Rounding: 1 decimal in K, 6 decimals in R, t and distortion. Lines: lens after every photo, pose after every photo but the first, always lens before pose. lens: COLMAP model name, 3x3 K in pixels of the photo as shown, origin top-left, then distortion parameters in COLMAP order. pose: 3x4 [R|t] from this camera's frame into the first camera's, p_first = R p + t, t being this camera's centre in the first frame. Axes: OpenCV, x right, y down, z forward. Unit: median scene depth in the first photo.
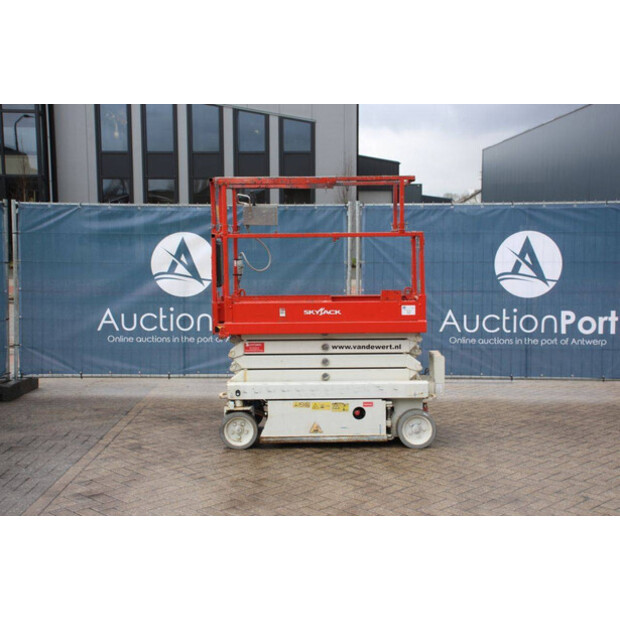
lens RADIAL K [[854.9, 0, 310.0], [0, 854.9, 310.0], [0, 0, 1]] dist [0.013105, 0.305715]
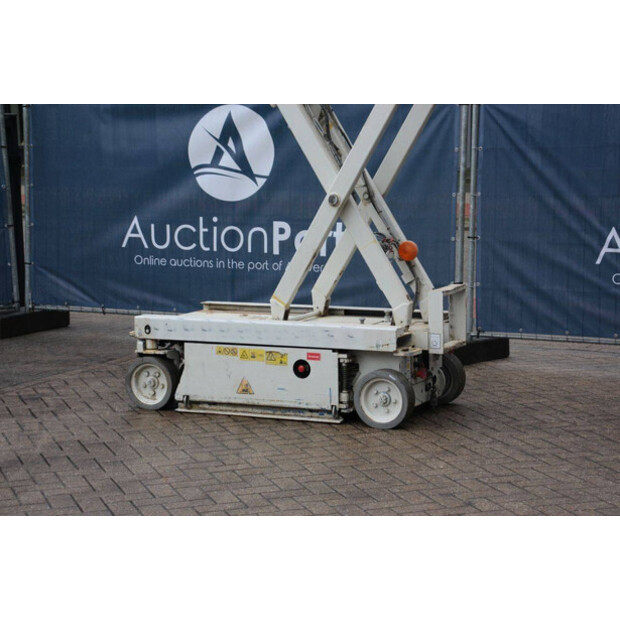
lens RADIAL K [[1462.2, 0, 310.0], [0, 1462.2, 310.0], [0, 0, 1]] dist [0.400603, 0.439657]
pose [[0.899779, 0.047362, -0.433768, 0.551806], [-0.032064, 0.998581, 0.042521, 0.025263], [0.435167, -0.024351, 0.900021, -0.028143]]
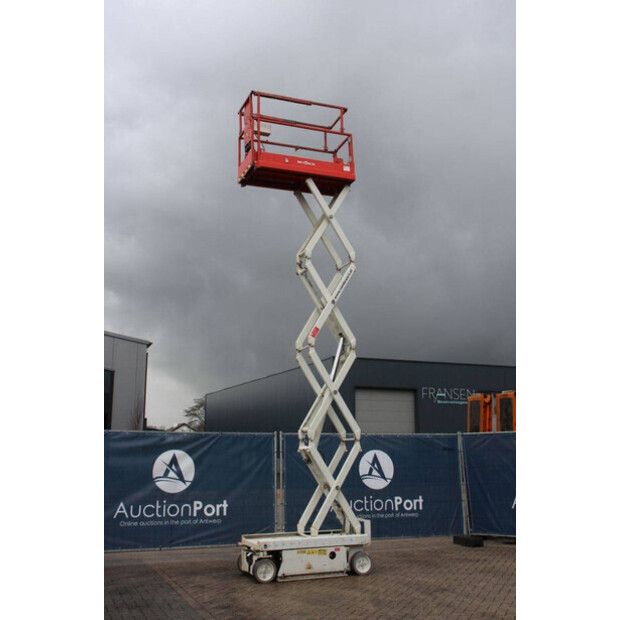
lens RADIAL K [[675.5, 0, 310.0], [0, 675.5, 310.0], [0, 0, 1]] dist [-0.077915, 0.233267]
pose [[0.923213, 0.082100, 0.375416, -0.524762], [0.035061, 0.954842, -0.295038, 0.045690], [-0.382686, 0.285545, 0.878644, -0.305327]]
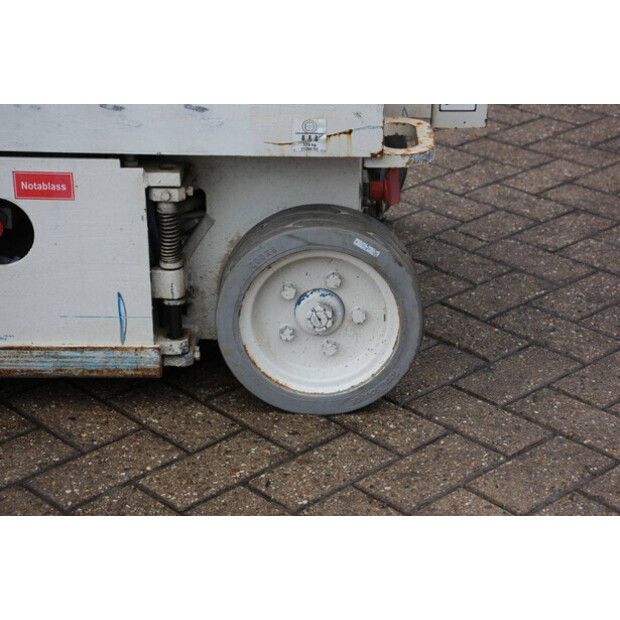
lens RADIAL K [[1462.2, 0, 310.0], [0, 1462.2, 310.0], [0, 0, 1]] dist [0.400603, 0.439657]
pose [[0.999828, 0.015390, -0.010389, 0.125078], [-0.010919, 0.939821, 0.341491, 0.028389], [0.015019, -0.341319, 0.939827, 0.693302]]
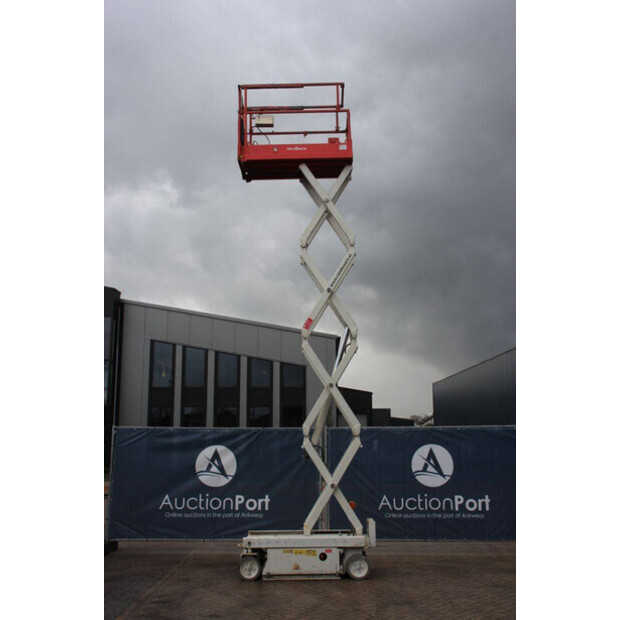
lens RADIAL K [[675.5, 0, 310.0], [0, 675.5, 310.0], [0, 0, 1]] dist [-0.077915, 0.233267]
pose [[0.999979, 0.000422, 0.006404, 0.023685], [0.001430, 0.958078, -0.286505, 0.035861], [-0.006257, 0.286508, 0.958057, -0.362726]]
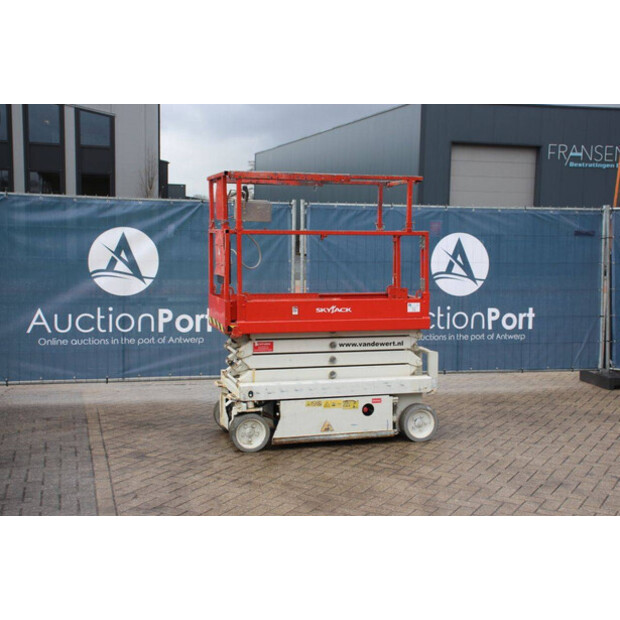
lens RADIAL K [[854.9, 0, 310.0], [0, 854.9, 310.0], [0, 0, 1]] dist [0.013105, 0.305715]
pose [[0.957292, -0.006910, 0.289042, -0.295909], [0.007198, 0.999974, 0.000065, 0.002198], [-0.289034, 0.002019, 0.957317, 0.051542]]
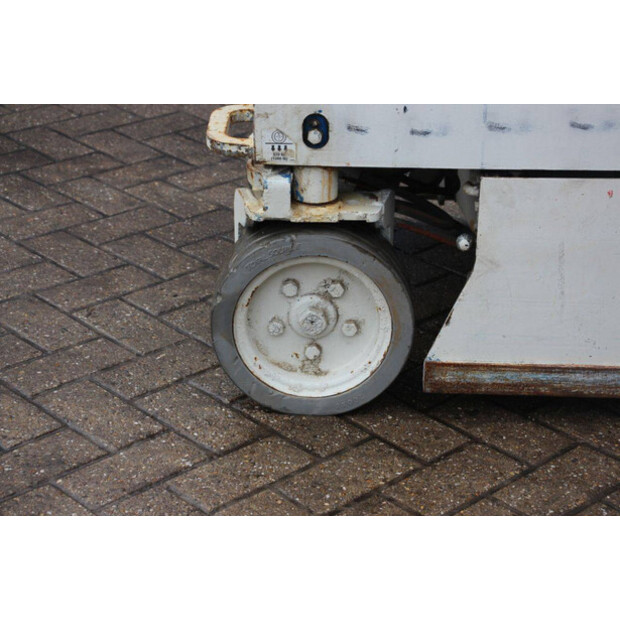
lens RADIAL K [[1462.2, 0, 310.0], [0, 1462.2, 310.0], [0, 0, 1]] dist [0.400603, 0.439657]
pose [[0.999463, 0.032066, -0.006693, -0.081188], [-0.027792, 0.938235, 0.344881, 0.026896], [0.017338, -0.344510, 0.938623, 0.693557]]
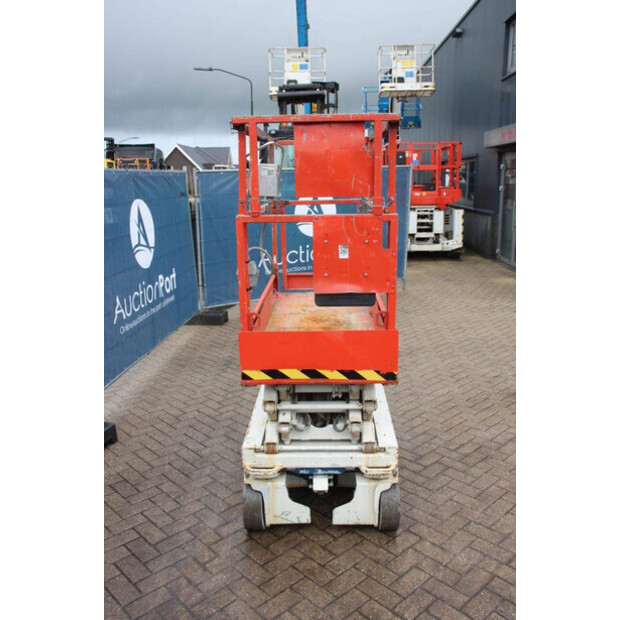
lens RADIAL K [[564.5, 0, 310.0], [0, 564.5, 310.0], [0, 0, 1]] dist [-0.149731, 0.176245]
pose [[0.016384, -0.220870, 0.975166, -0.482562], [0.107849, 0.969997, 0.217887, -0.111699], [-0.994032, 0.101601, 0.039713, 1.025613]]
